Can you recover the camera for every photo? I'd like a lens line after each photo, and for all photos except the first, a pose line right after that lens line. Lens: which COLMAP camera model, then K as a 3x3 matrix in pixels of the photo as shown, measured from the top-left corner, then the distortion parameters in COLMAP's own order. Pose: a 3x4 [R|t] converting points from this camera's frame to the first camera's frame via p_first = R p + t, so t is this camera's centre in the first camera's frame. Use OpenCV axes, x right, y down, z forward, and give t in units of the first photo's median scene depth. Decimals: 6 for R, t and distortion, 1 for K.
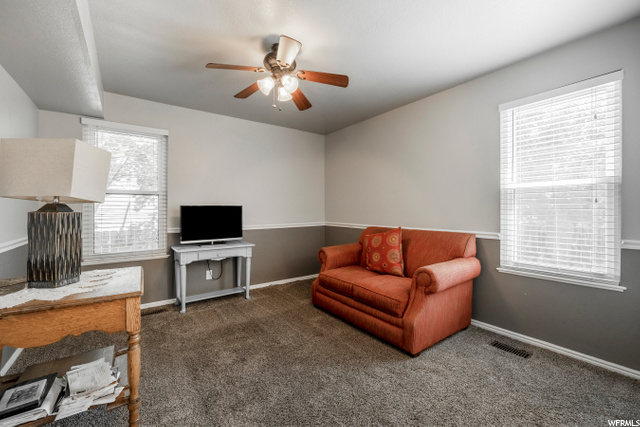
lens RADIAL K [[269.6, 0, 315.9], [0, 269.6, 205.6], [0, 0, 1]] dist [0.000207, 0.000165]
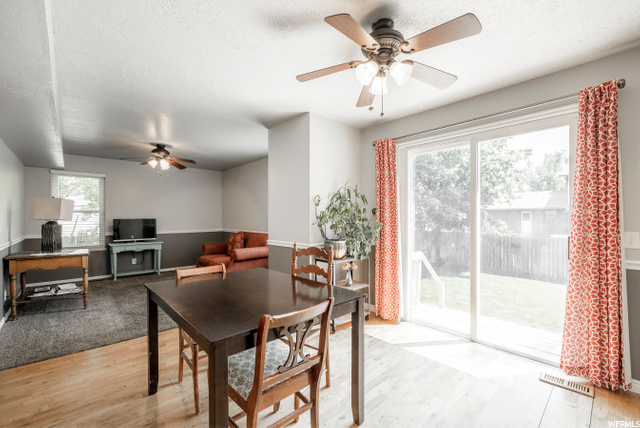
lens RADIAL K [[256.1, 0, 306.9], [0, 256.1, 215.6], [0, 0, 1]] dist [-0.001232, -0.000180]
pose [[0.991262, 0.002393, 0.131884, 0.497161], [-0.003389, 0.999967, 0.007331, -0.039080], [-0.131862, -0.007714, 0.991238, -0.765664]]
